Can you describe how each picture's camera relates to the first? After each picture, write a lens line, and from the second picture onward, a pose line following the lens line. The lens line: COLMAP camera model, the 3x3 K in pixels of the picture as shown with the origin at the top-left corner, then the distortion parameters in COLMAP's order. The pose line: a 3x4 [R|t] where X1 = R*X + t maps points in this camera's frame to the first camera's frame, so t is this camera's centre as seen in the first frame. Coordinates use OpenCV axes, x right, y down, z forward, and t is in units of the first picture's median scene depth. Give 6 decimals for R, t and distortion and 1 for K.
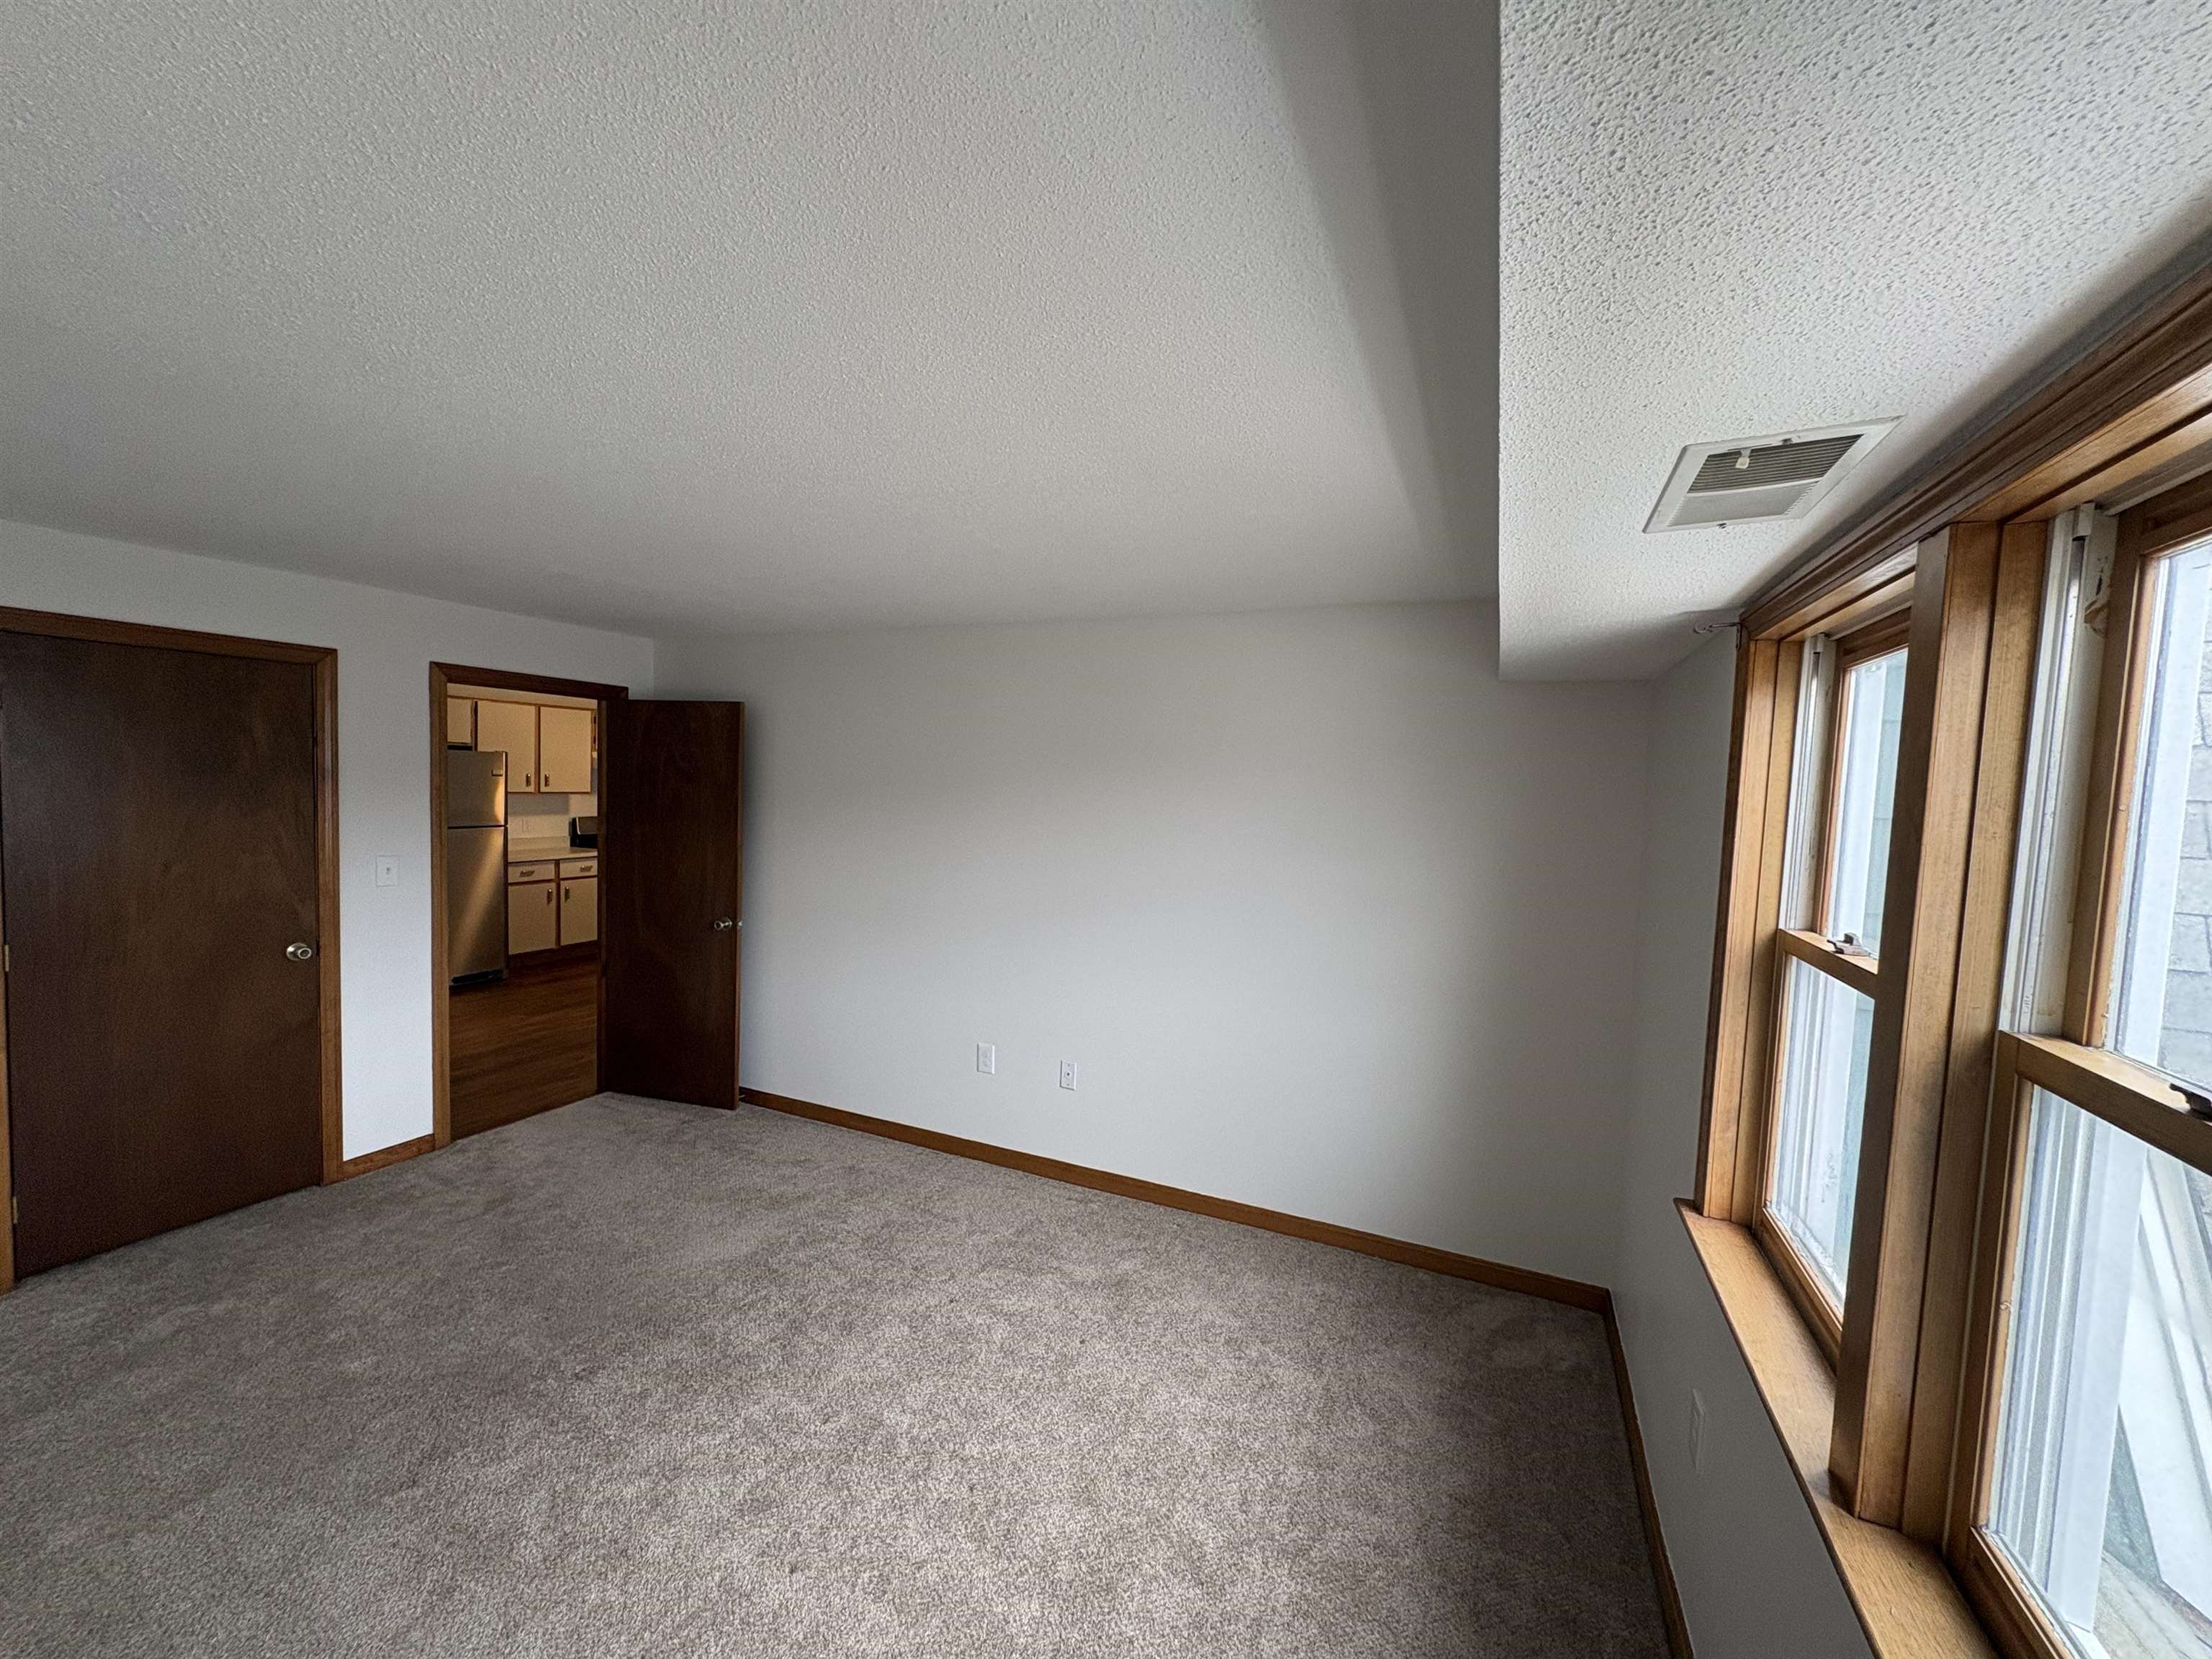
lens RADIAL K [[877.7, 0, 1106.7], [0, 877.7, 834.0], [0, 0, 1]] dist [-0.000952, 0.000649]
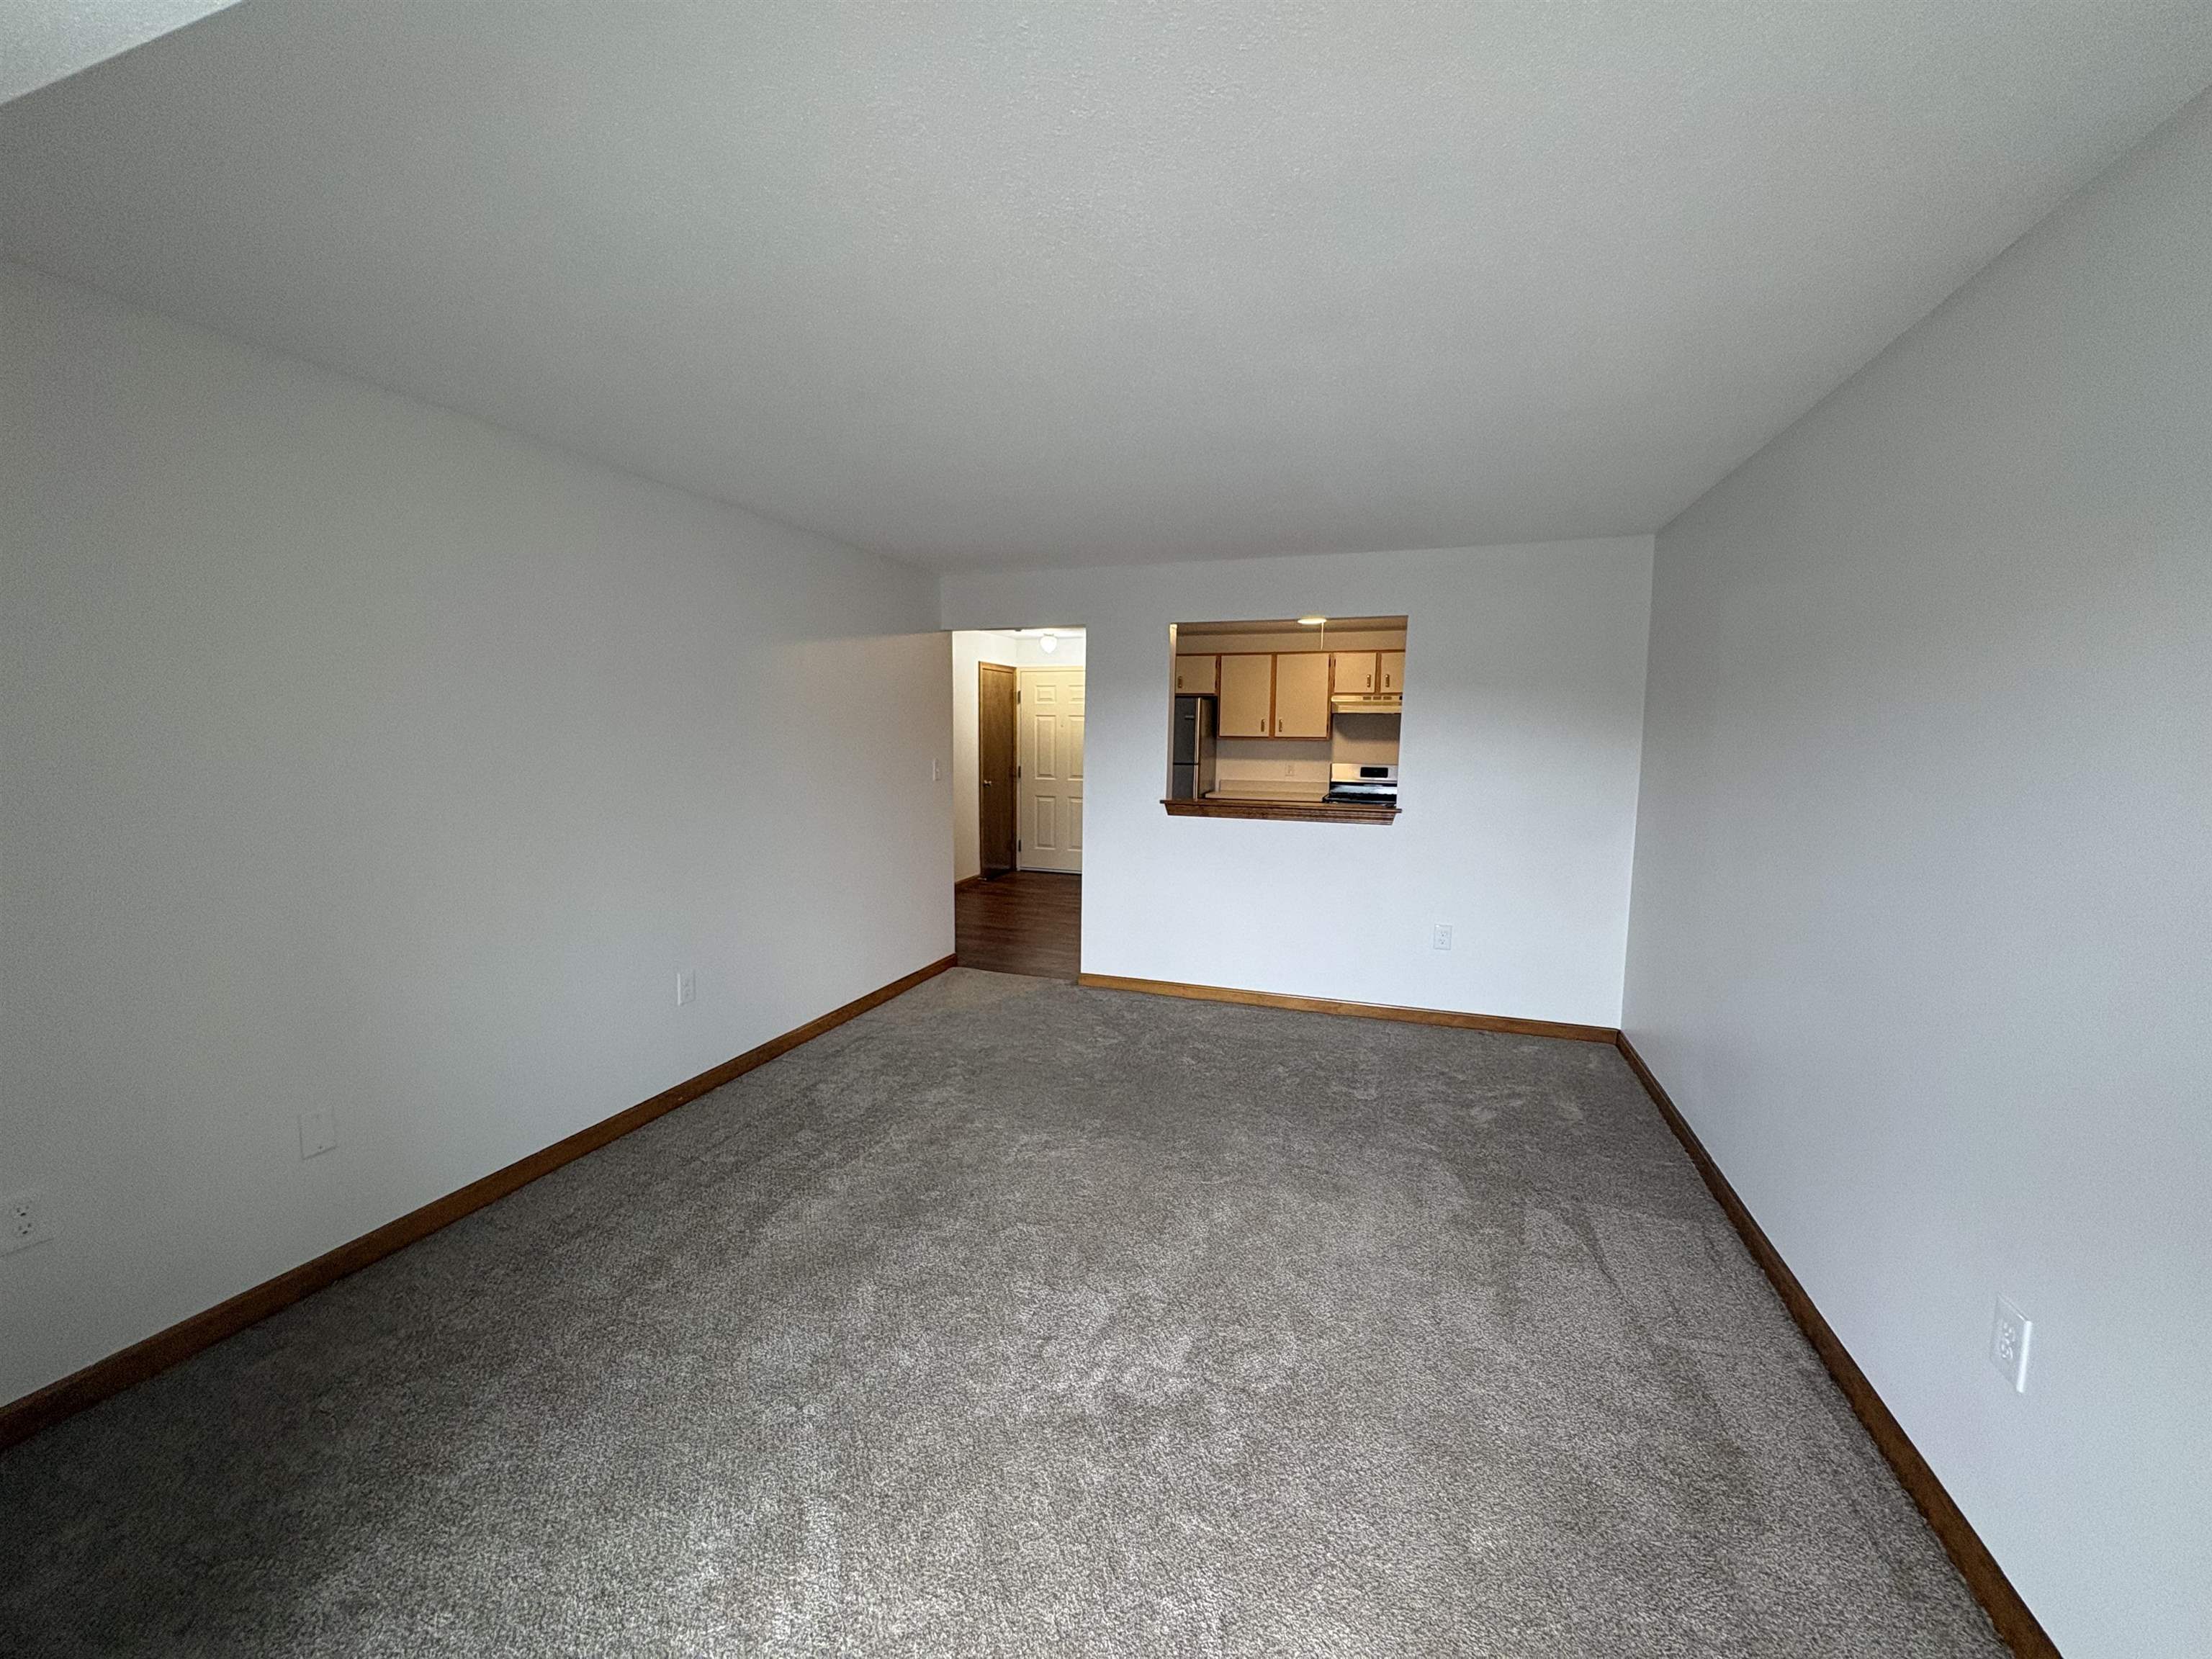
lens RADIAL K [[877.7, 0, 1106.9], [0, 877.7, 830.2], [0, 0, 1]] dist [-0.000952, 0.000649]
pose [[0.097145, 0.083473, -0.991764, 0.397481], [-0.064208, 0.994927, 0.077449, -0.004751], [0.993197, 0.056156, 0.102012, 0.718898]]
